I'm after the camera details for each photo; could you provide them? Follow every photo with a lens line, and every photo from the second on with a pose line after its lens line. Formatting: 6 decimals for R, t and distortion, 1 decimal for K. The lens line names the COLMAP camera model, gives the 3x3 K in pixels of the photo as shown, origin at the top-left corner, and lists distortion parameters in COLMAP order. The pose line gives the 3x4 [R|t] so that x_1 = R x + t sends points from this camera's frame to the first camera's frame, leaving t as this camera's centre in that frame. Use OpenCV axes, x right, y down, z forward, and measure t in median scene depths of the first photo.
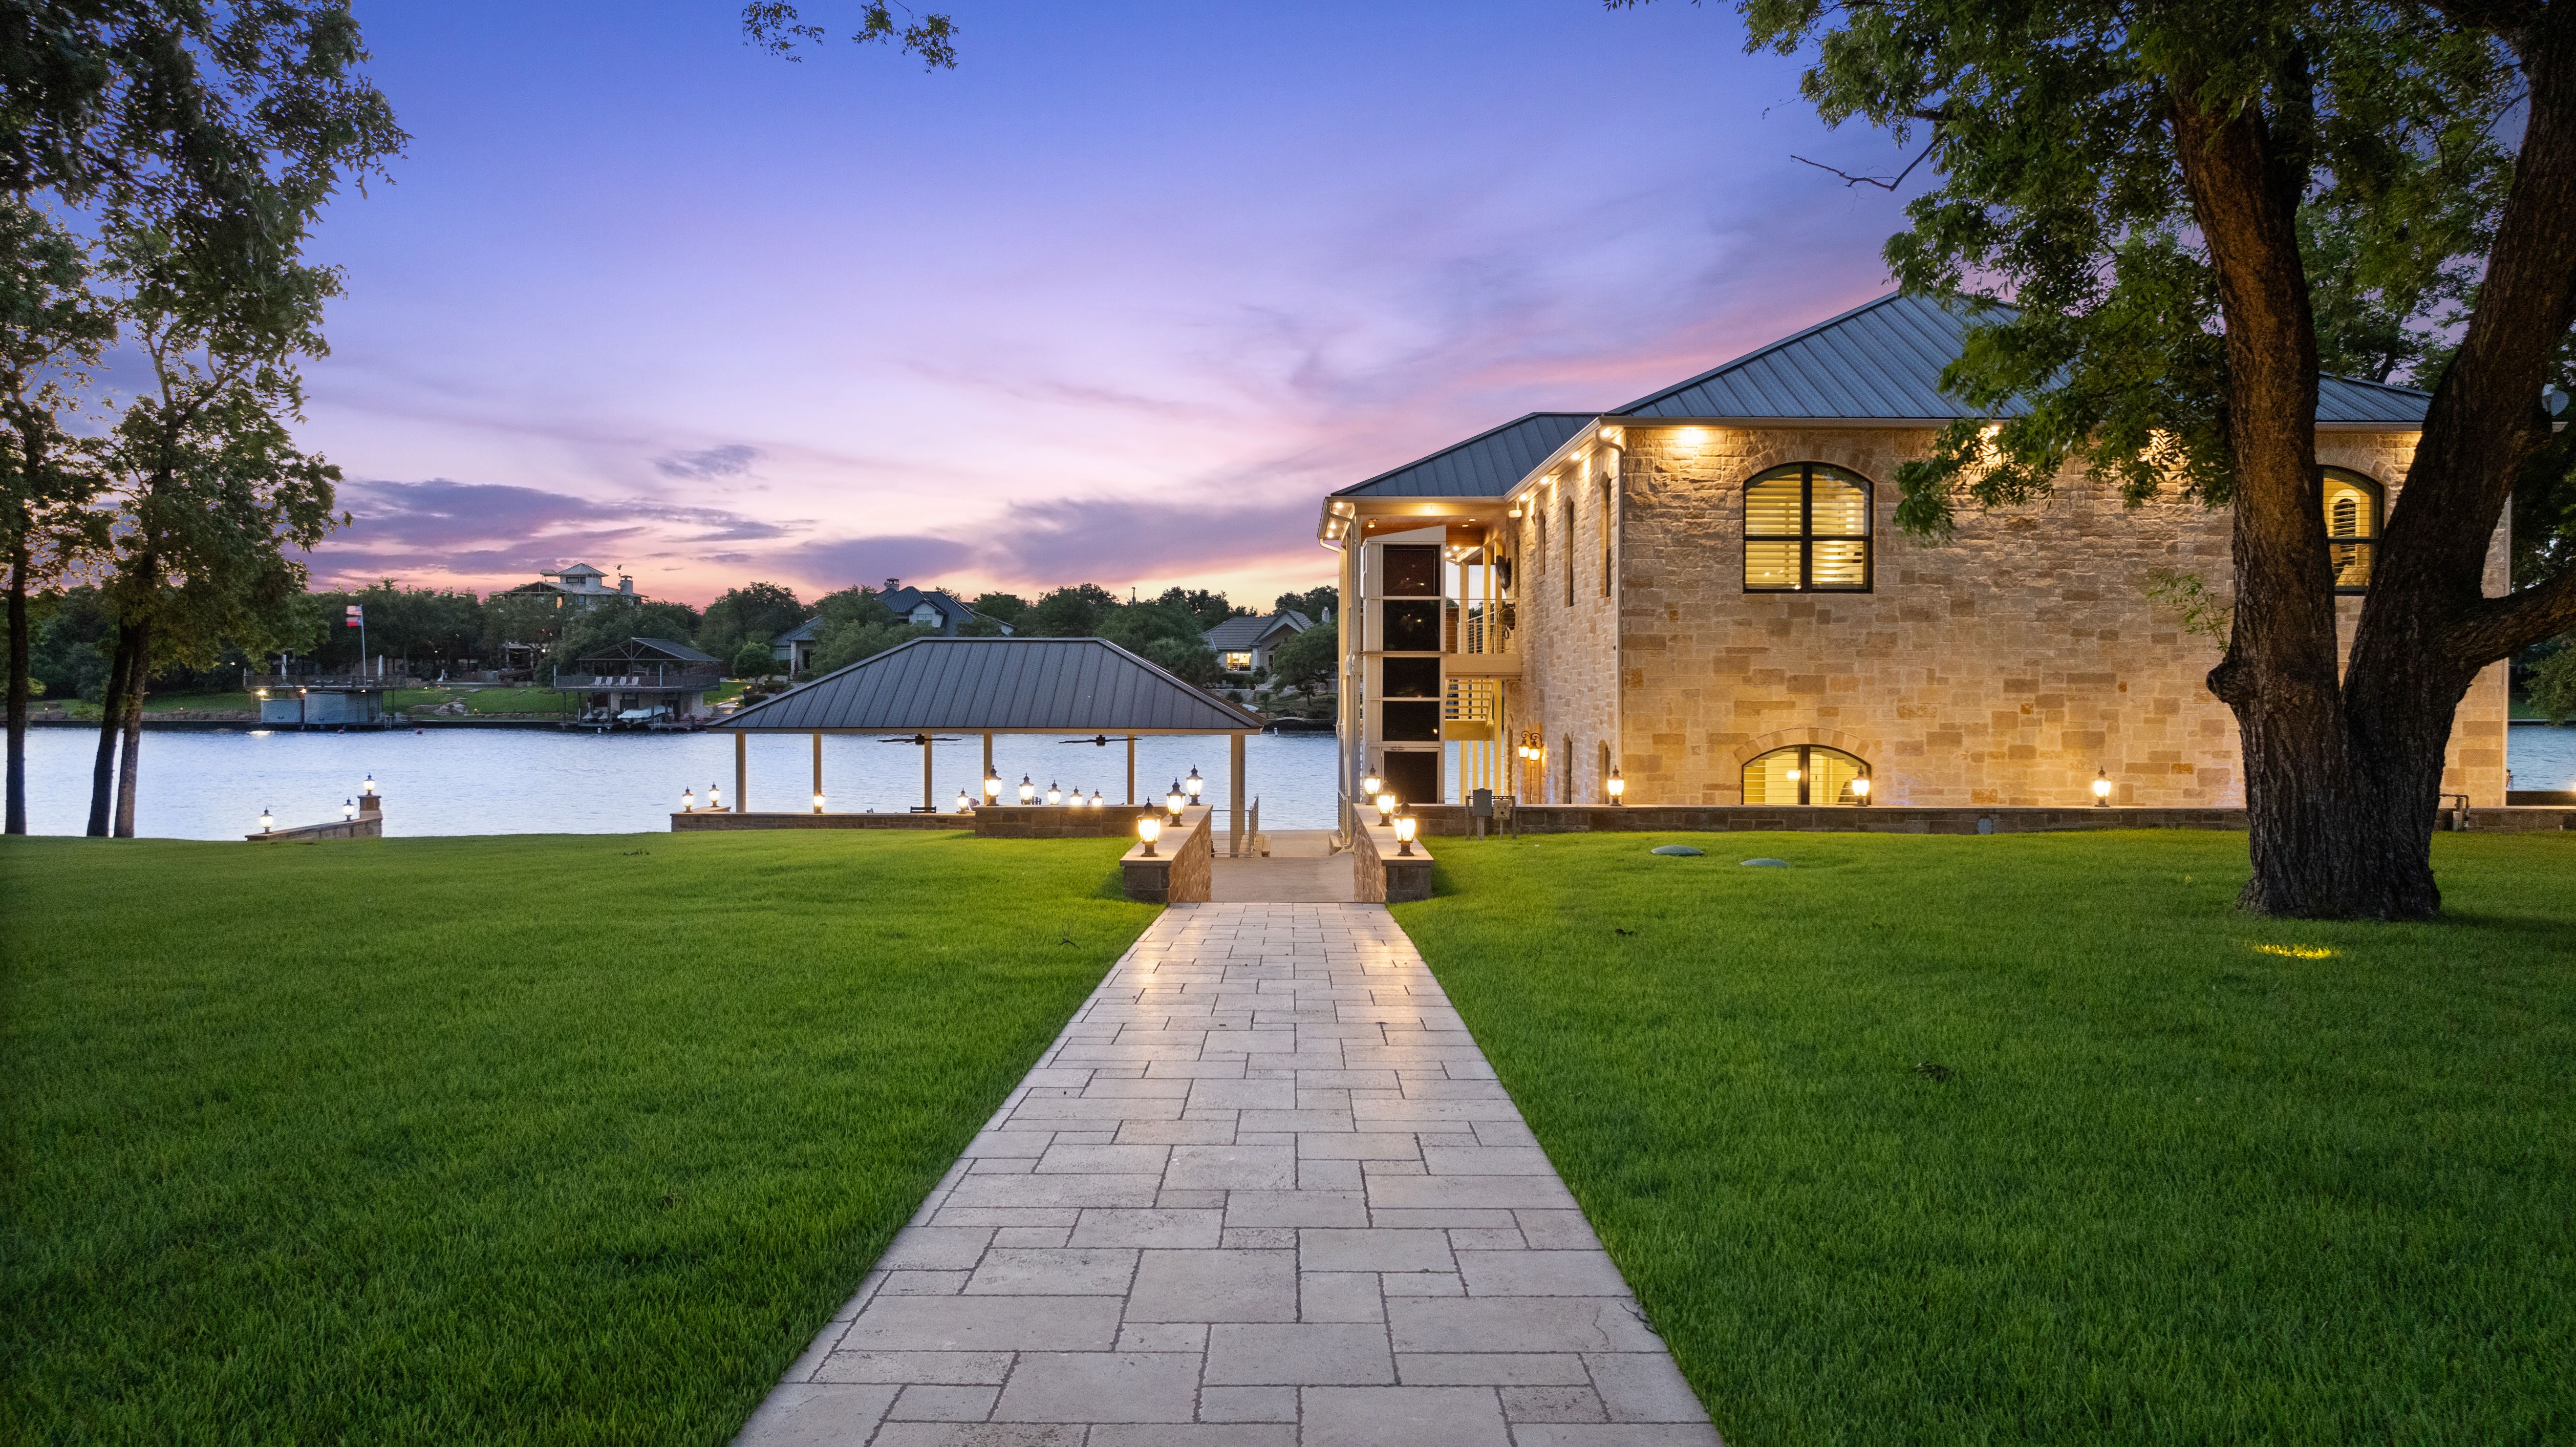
lens RADIAL K [[1872.5, 0, 1260.7], [0, 1872.5, 724.9], [0, 0, 1]] dist [-0.003764, -0.002728]
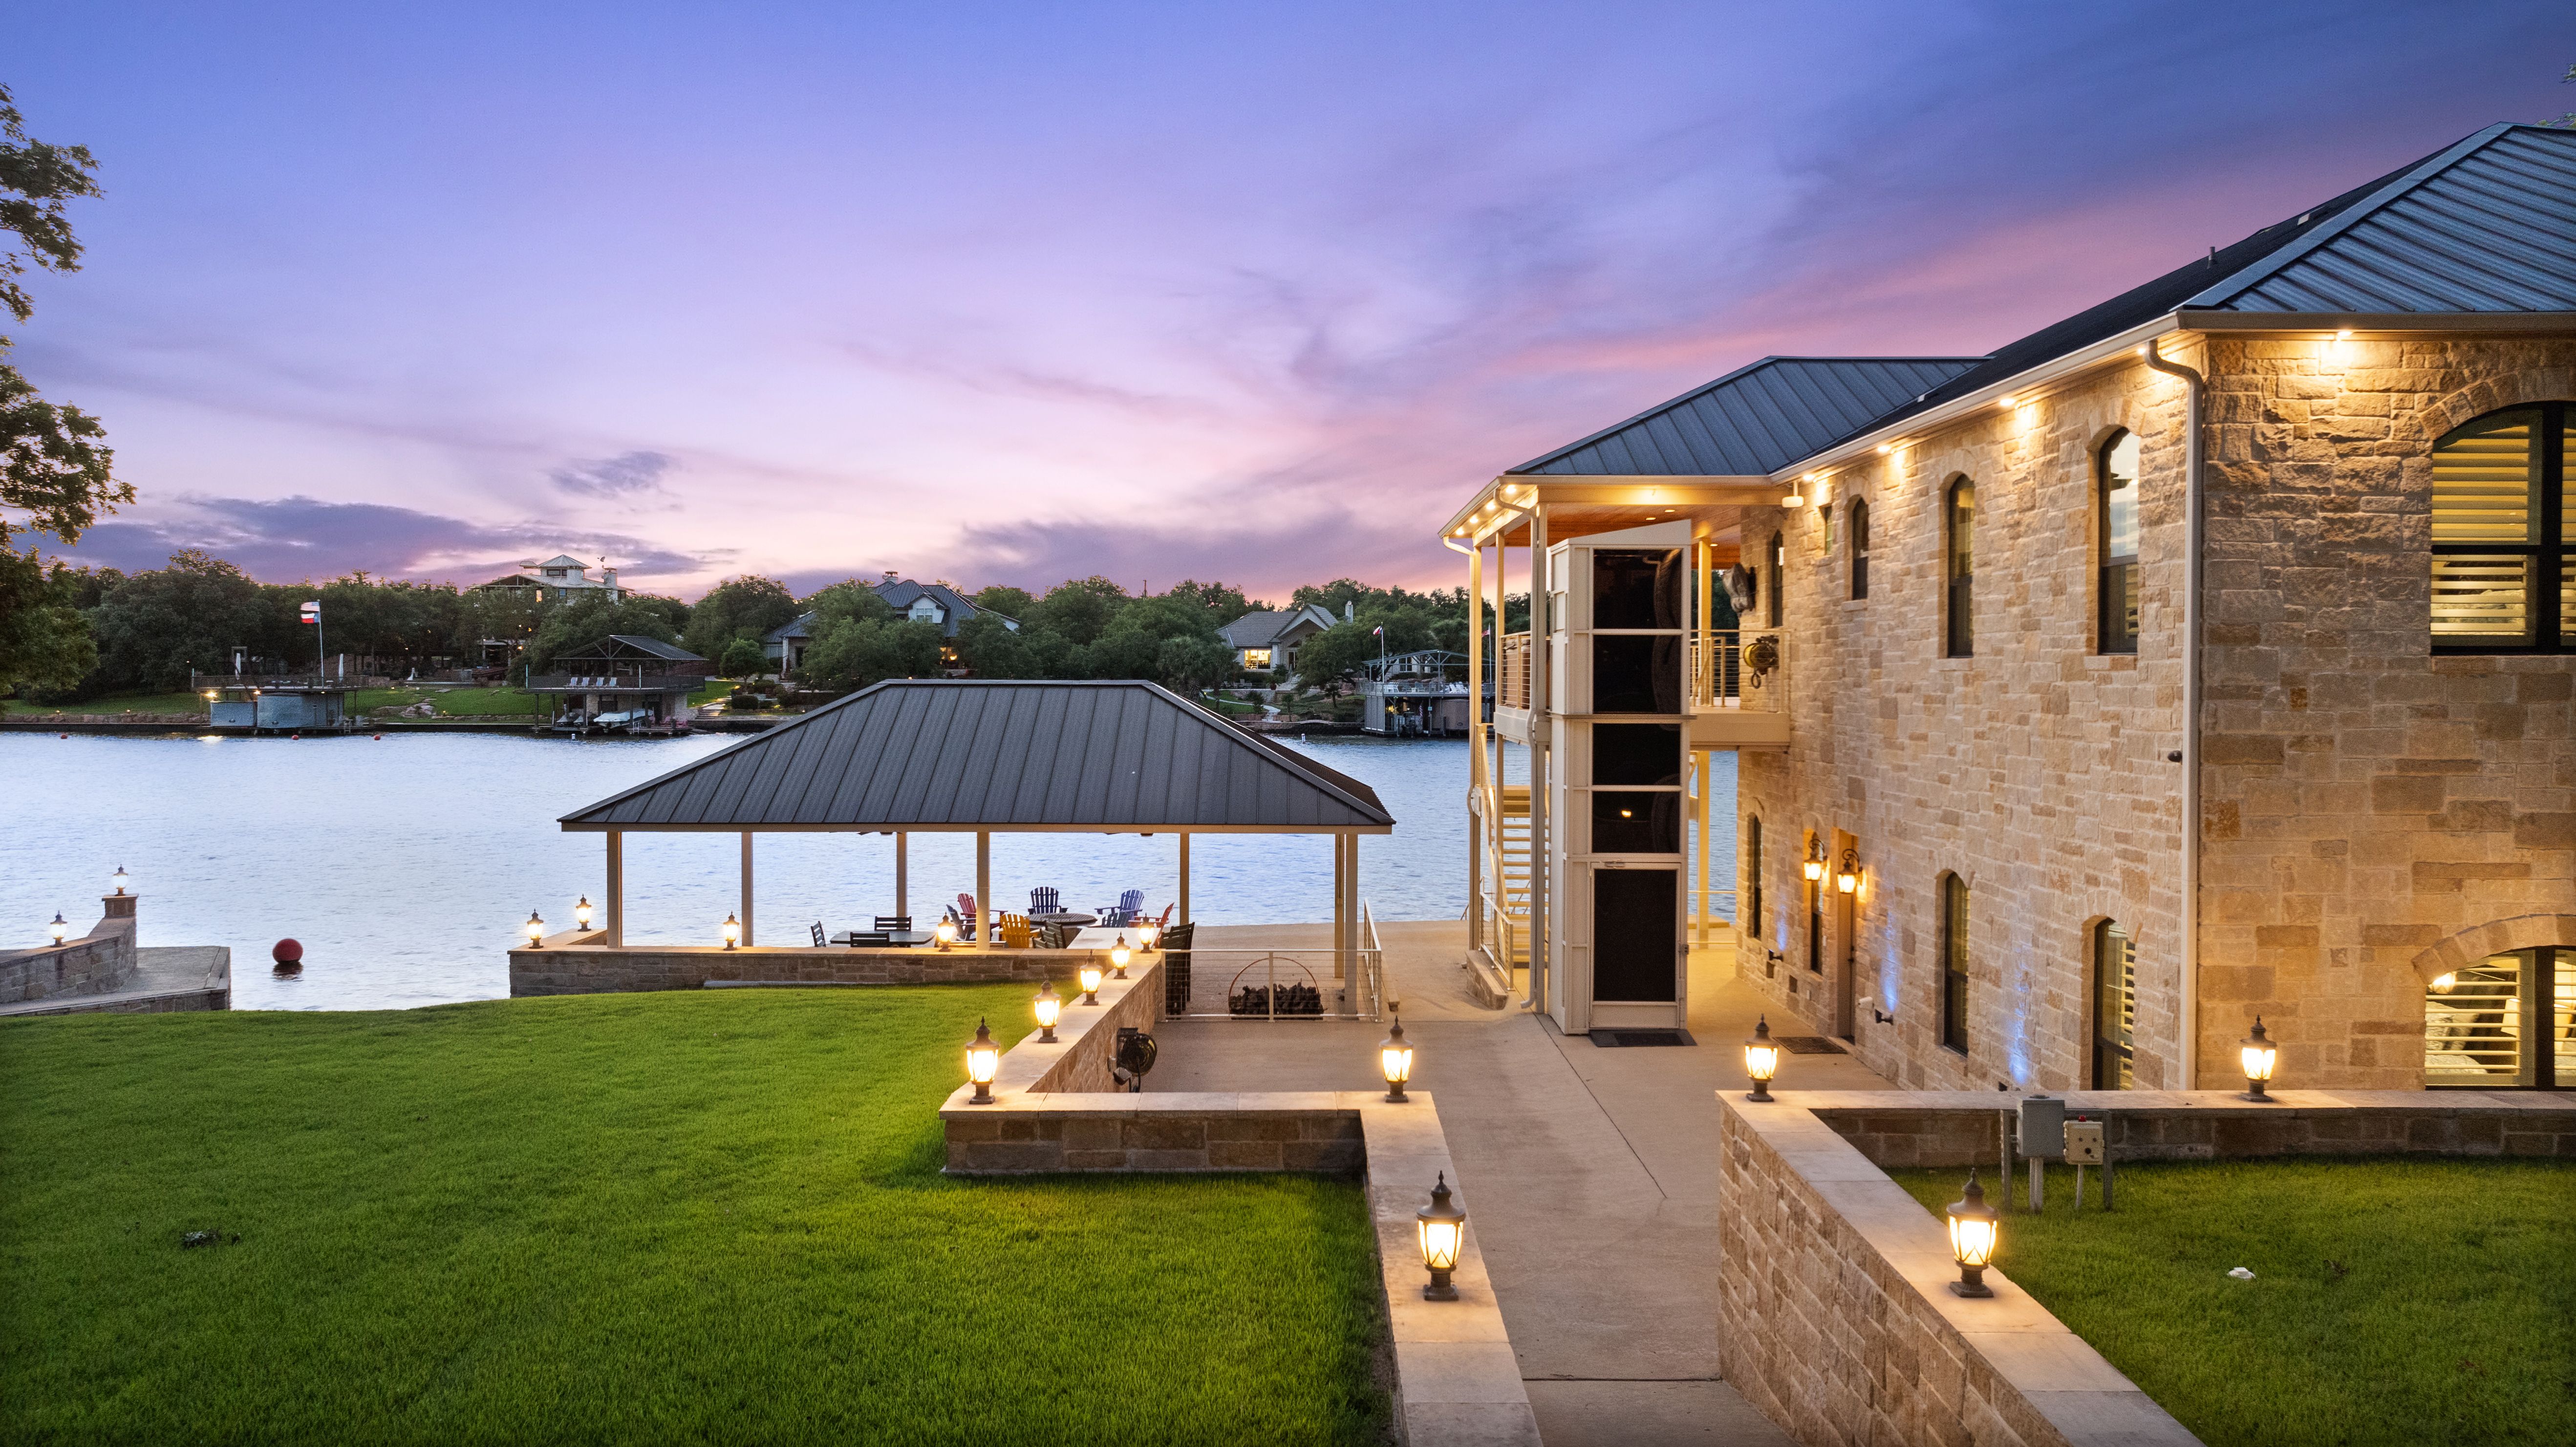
lens RADIAL K [[1809.5, 0, 1288.0], [0, 1809.5, 723.5], [0, 0, 1]] dist [-0.006056, -0.001027]
pose [[0.999861, -0.001713, 0.016570, -0.040782], [0.001563, 0.999958, 0.009043, -0.033901], [-0.016585, -0.009016, 0.999822, 0.302781]]
